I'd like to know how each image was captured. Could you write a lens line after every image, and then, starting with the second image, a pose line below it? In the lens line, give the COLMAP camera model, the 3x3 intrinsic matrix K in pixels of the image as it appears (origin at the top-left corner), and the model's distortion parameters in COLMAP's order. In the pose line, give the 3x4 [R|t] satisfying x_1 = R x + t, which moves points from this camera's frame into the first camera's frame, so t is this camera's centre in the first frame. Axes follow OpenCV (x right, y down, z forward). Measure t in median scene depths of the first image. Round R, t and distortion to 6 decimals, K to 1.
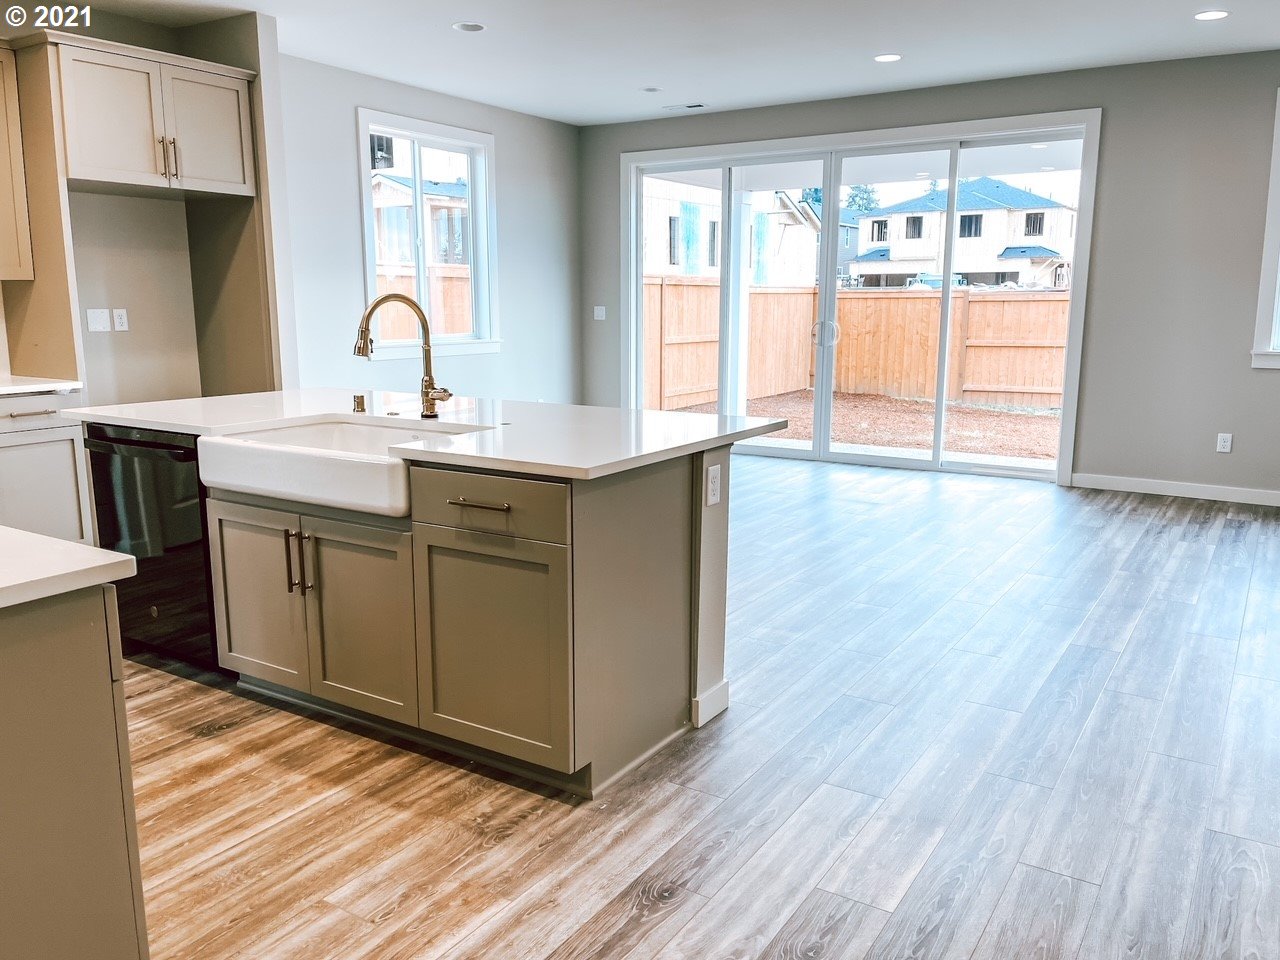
lens RADIAL K [[1004.7, 0, 641.3], [0, 1004.7, 480.5], [0, 0, 1]] dist [-0.045334, -0.002224]
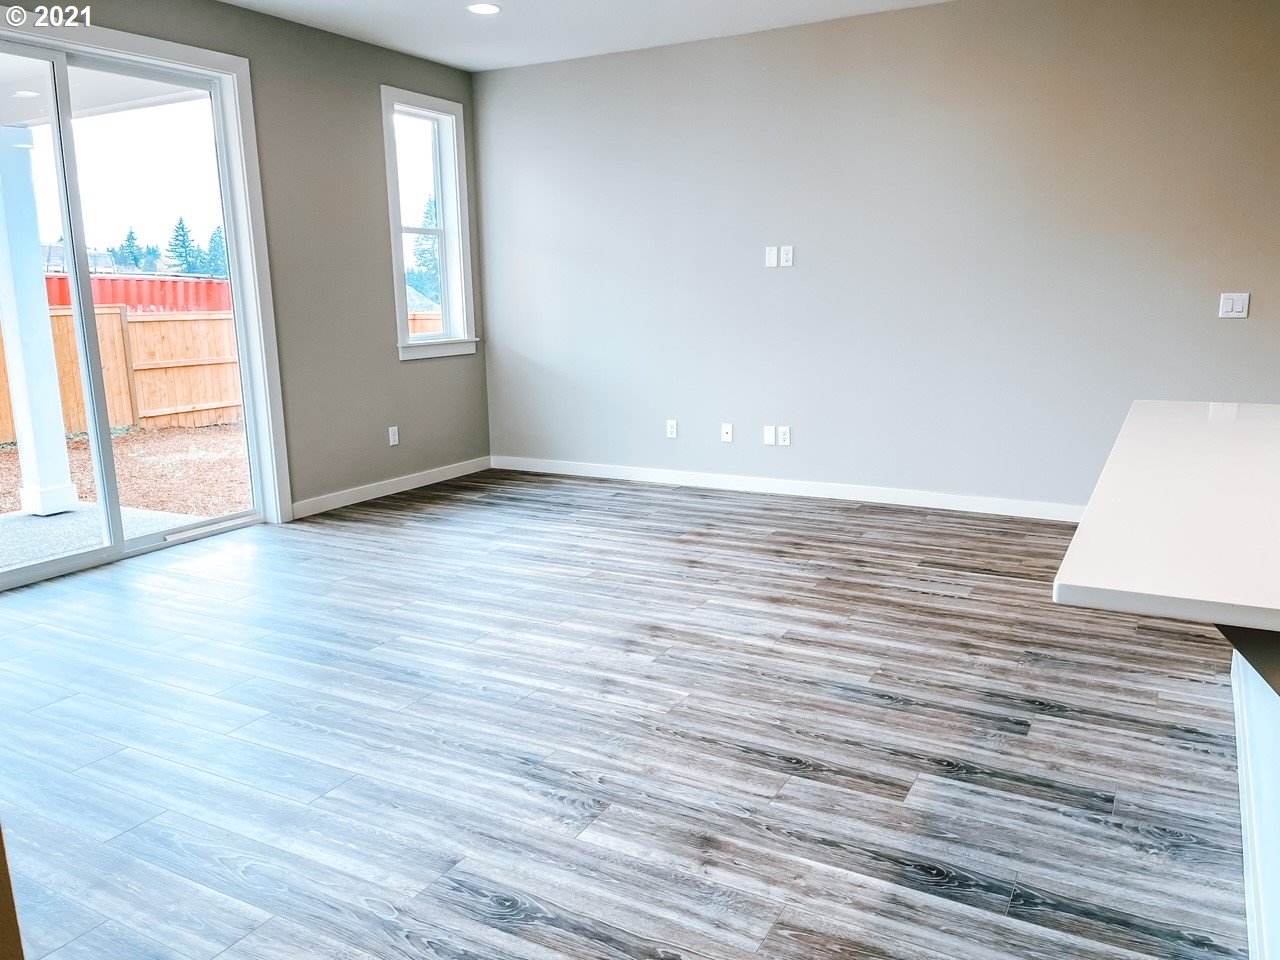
lens RADIAL K [[976.1, 0, 643.8], [0, 976.1, 483.1], [0, 0, 1]] dist [0.045723, -0.024323]
pose [[-0.068007, -0.190233, 0.979381, -0.426008], [0.191120, 0.960989, 0.199932, -0.143095], [-0.979208, 0.200776, -0.028997, 0.779746]]
